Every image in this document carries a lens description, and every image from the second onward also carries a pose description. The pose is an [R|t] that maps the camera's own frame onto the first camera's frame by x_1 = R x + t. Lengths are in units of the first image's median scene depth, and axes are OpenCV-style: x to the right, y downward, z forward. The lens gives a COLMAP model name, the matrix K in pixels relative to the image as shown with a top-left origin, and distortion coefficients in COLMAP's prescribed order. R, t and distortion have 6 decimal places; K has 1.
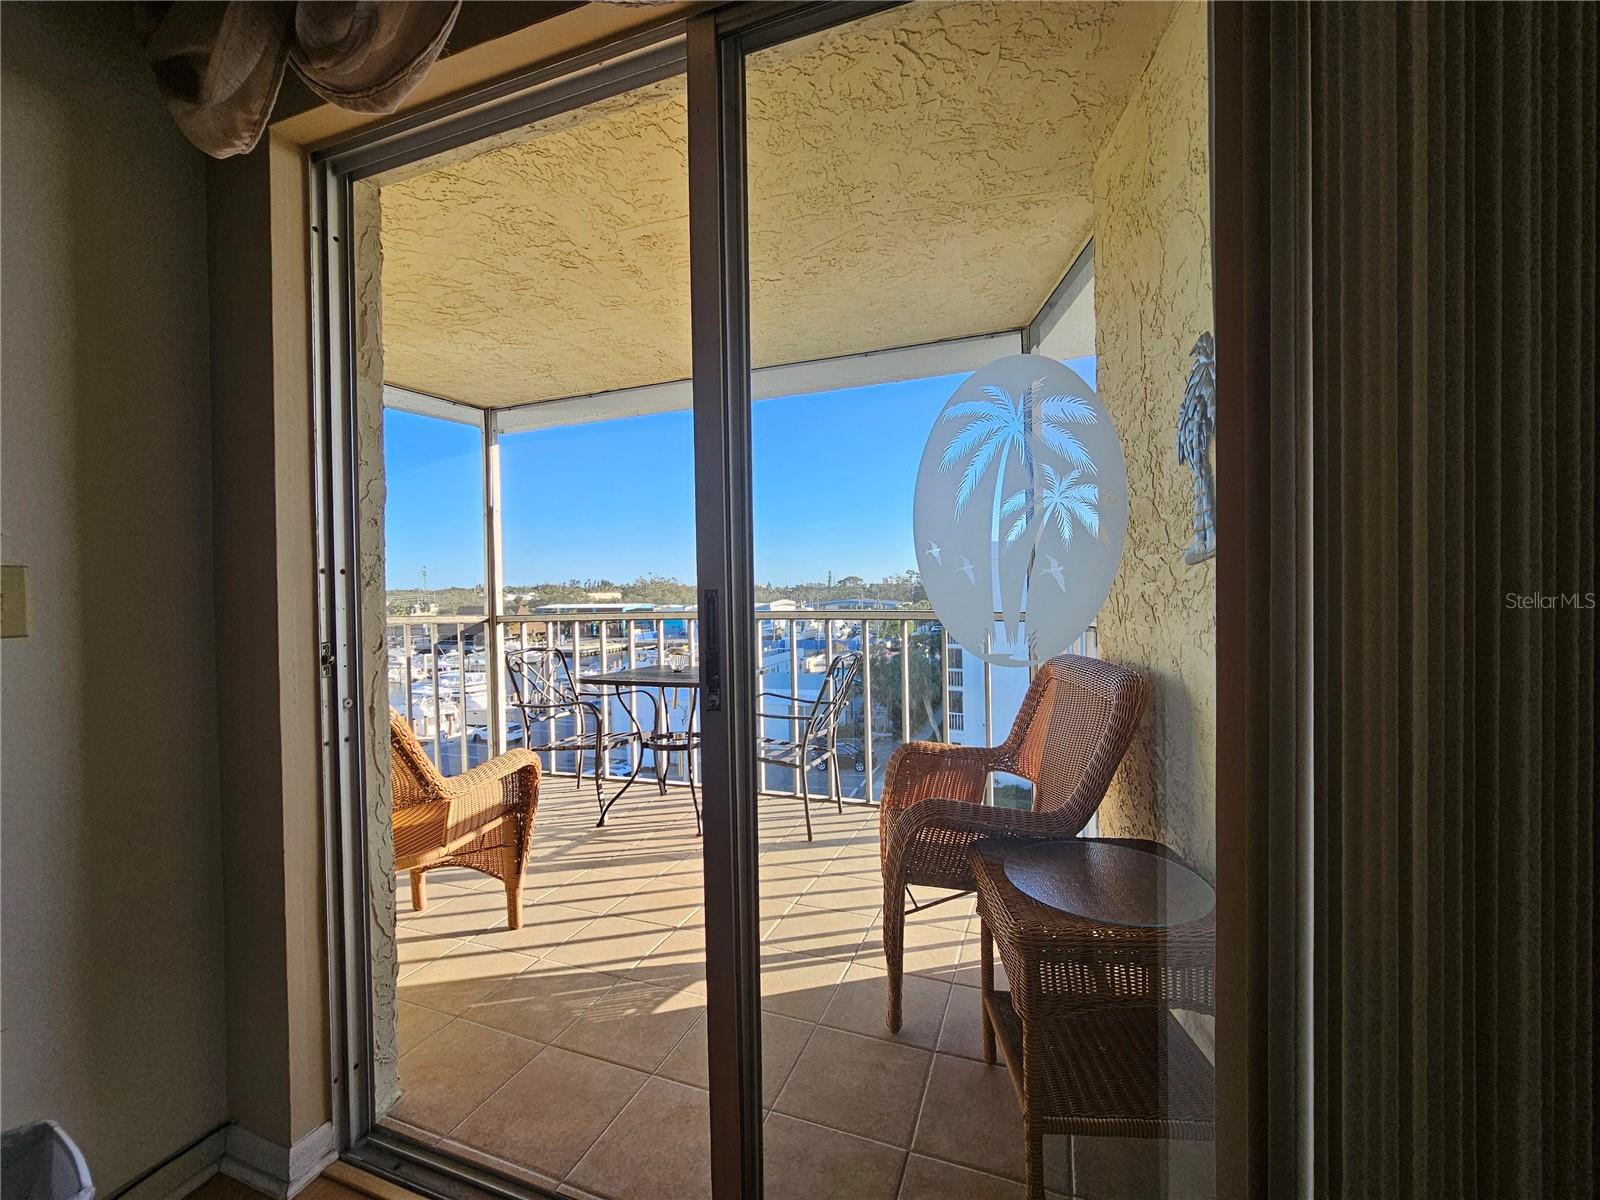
lens RADIAL K [[647.2, 0, 809.0], [0, 647.2, 592.3], [0, 0, 1]] dist [-0.000228, -0.000092]
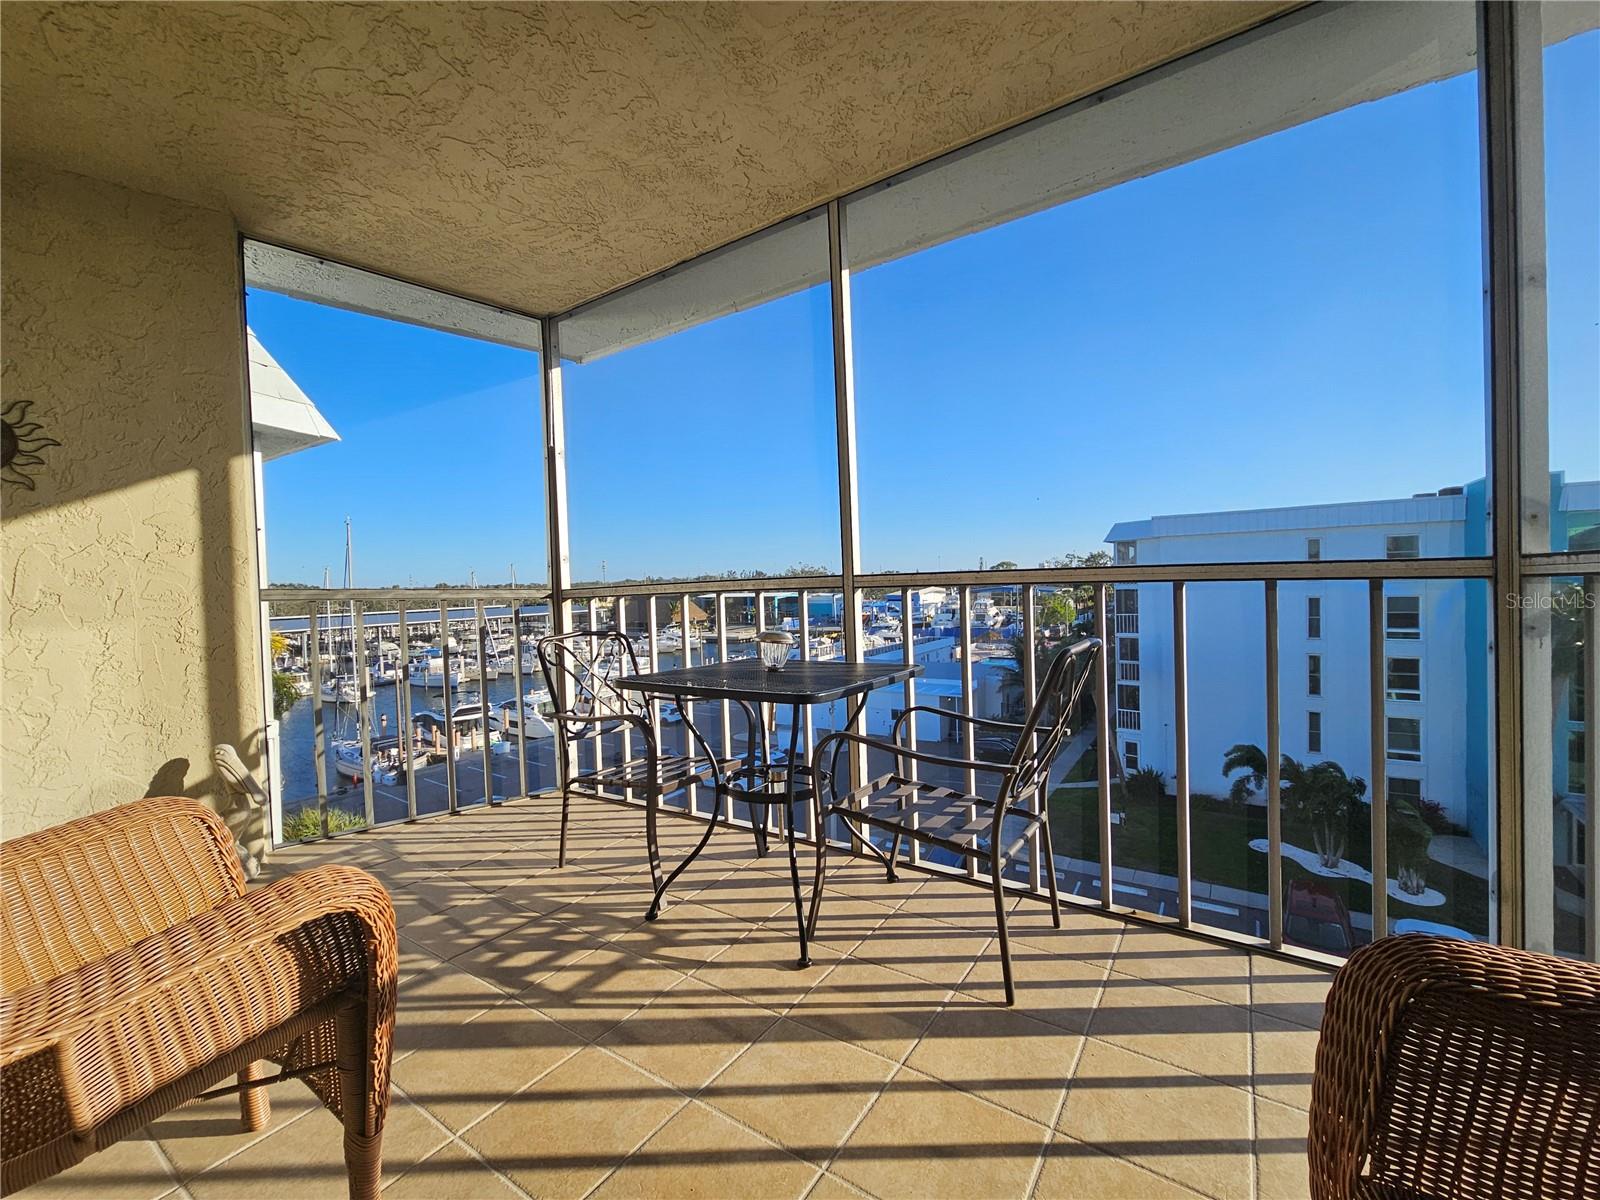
lens RADIAL K [[647.2, 0, 809.0], [0, 647.2, 592.3], [0, 0, 1]] dist [-0.000228, -0.000092]
pose [[0.974089, -0.008274, -0.226014, -0.028411], [0.012442, 0.999778, 0.017023, 0.034628], [0.225823, -0.019394, 0.973975, 0.370472]]
